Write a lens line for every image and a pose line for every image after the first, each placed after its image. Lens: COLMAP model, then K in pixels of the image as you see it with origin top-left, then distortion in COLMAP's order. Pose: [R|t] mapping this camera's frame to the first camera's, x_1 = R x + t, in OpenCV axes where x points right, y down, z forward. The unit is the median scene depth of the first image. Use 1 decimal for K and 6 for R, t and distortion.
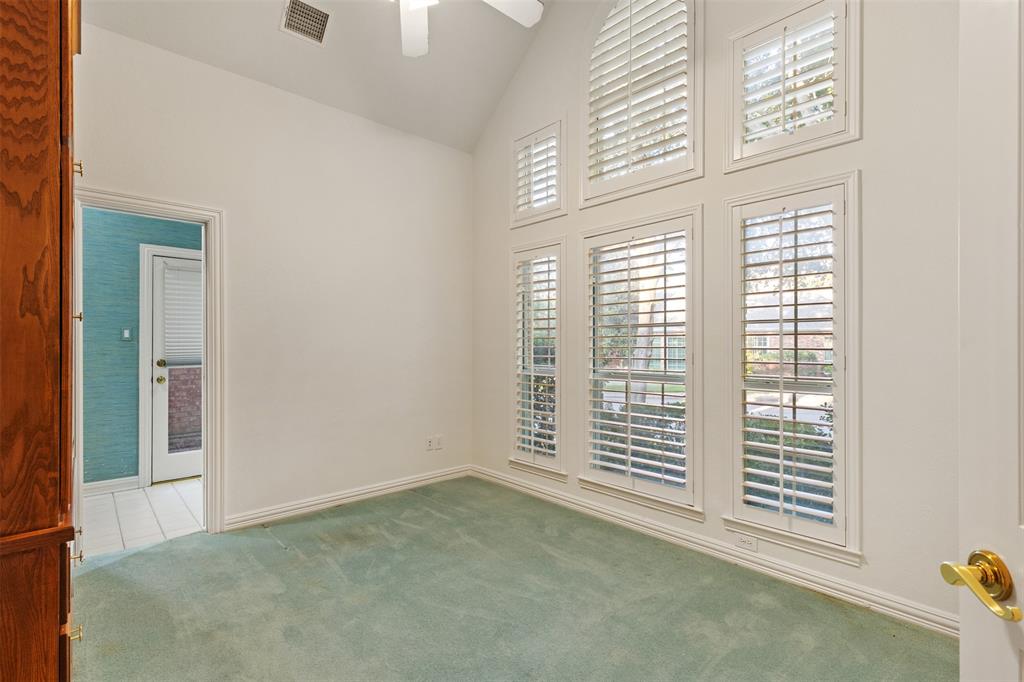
lens RADIAL K [[465.2, 0, 507.1], [0, 465.2, 343.4], [0, 0, 1]] dist [0.000949, -0.000149]
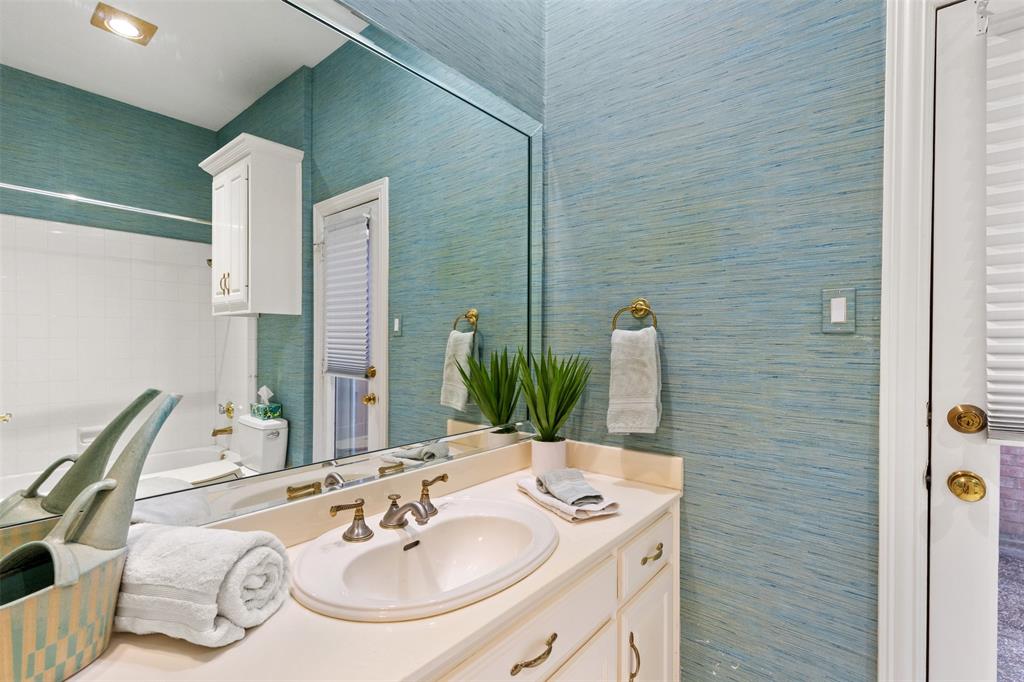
lens RADIAL K [[465.2, 0, 507.1], [0, 465.2, 343.4], [0, 0, 1]] dist [0.000949, -0.000149]
pose [[0.134712, 0.008688, -0.990847, -0.612399], [0.000596, 0.999961, 0.008849, -0.002299], [0.990885, -0.001783, 0.134701, 0.835192]]
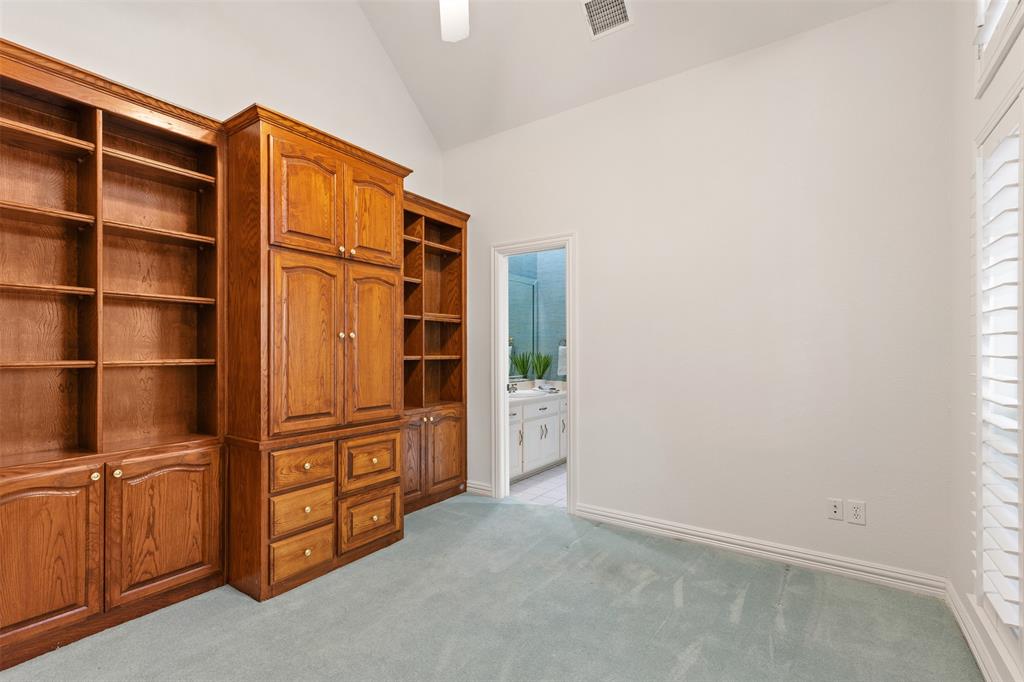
lens RADIAL K [[465.2, 0, 507.1], [0, 465.2, 343.4], [0, 0, 1]] dist [0.000949, -0.000149]
pose [[0.235726, -0.011458, -0.971752, 0.386877], [0.003195, 0.999934, -0.011016, -0.003177], [0.971814, -0.000508, 0.235747, 0.476265]]
